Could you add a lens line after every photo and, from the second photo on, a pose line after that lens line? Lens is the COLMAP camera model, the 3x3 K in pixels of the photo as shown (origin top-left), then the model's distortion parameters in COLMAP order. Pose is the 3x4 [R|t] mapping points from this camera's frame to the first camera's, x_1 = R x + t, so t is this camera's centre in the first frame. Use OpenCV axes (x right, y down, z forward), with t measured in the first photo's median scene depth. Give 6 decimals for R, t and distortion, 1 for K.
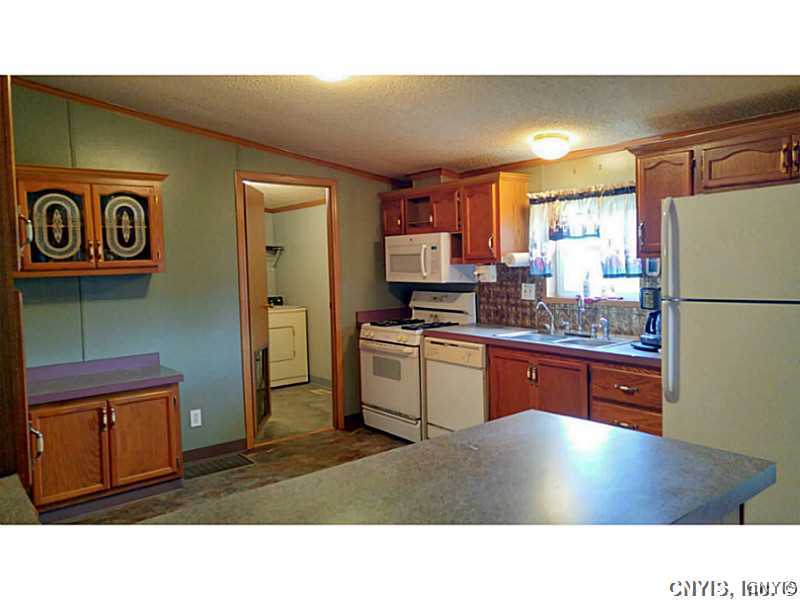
lens RADIAL K [[568.8, 0, 398.8], [0, 568.8, 290.3], [0, 0, 1]] dist [0.006460, -0.001797]
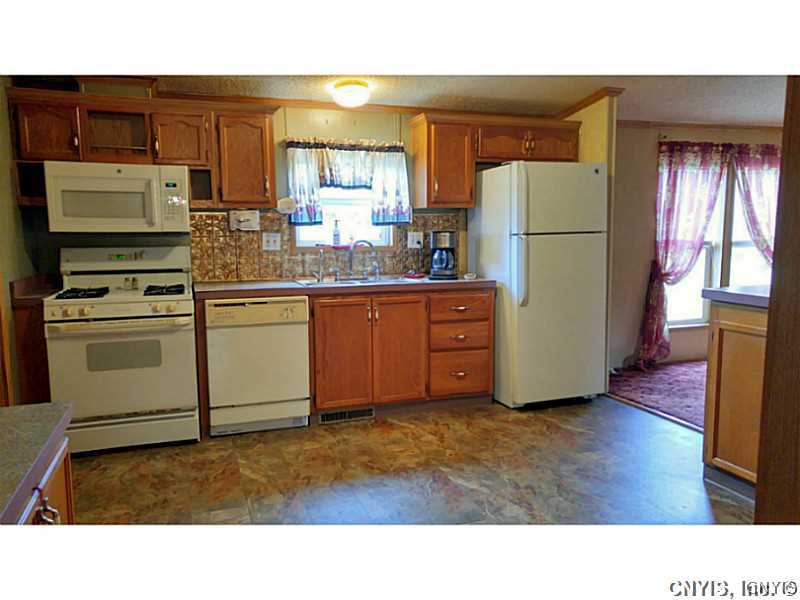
lens RADIAL K [[607.5, 0, 387.2], [0, 607.5, 299.7], [0, 0, 1]] dist [0.007111, -0.000899]
pose [[0.339166, -0.085901, 0.936797, -0.650780], [0.041822, 0.996214, 0.076208, 0.028953], [-0.939797, 0.013332, 0.341474, 0.486000]]
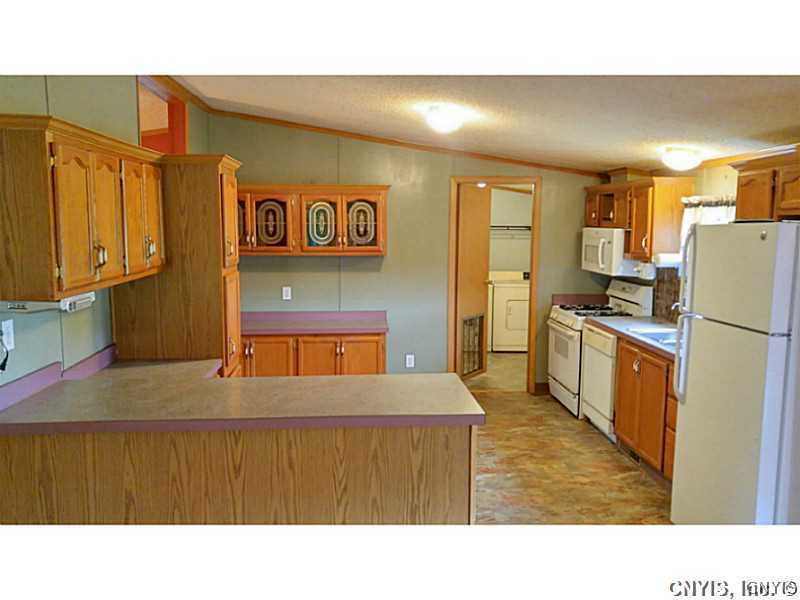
lens RADIAL K [[607.5, 0, 387.2], [0, 607.5, 299.7], [0, 0, 1]] dist [0.007111, -0.000899]
pose [[0.808166, 0.099917, -0.580417, 0.430036], [-0.052382, 0.993793, 0.098142, -0.062687], [0.586620, -0.048911, 0.808384, -0.200668]]
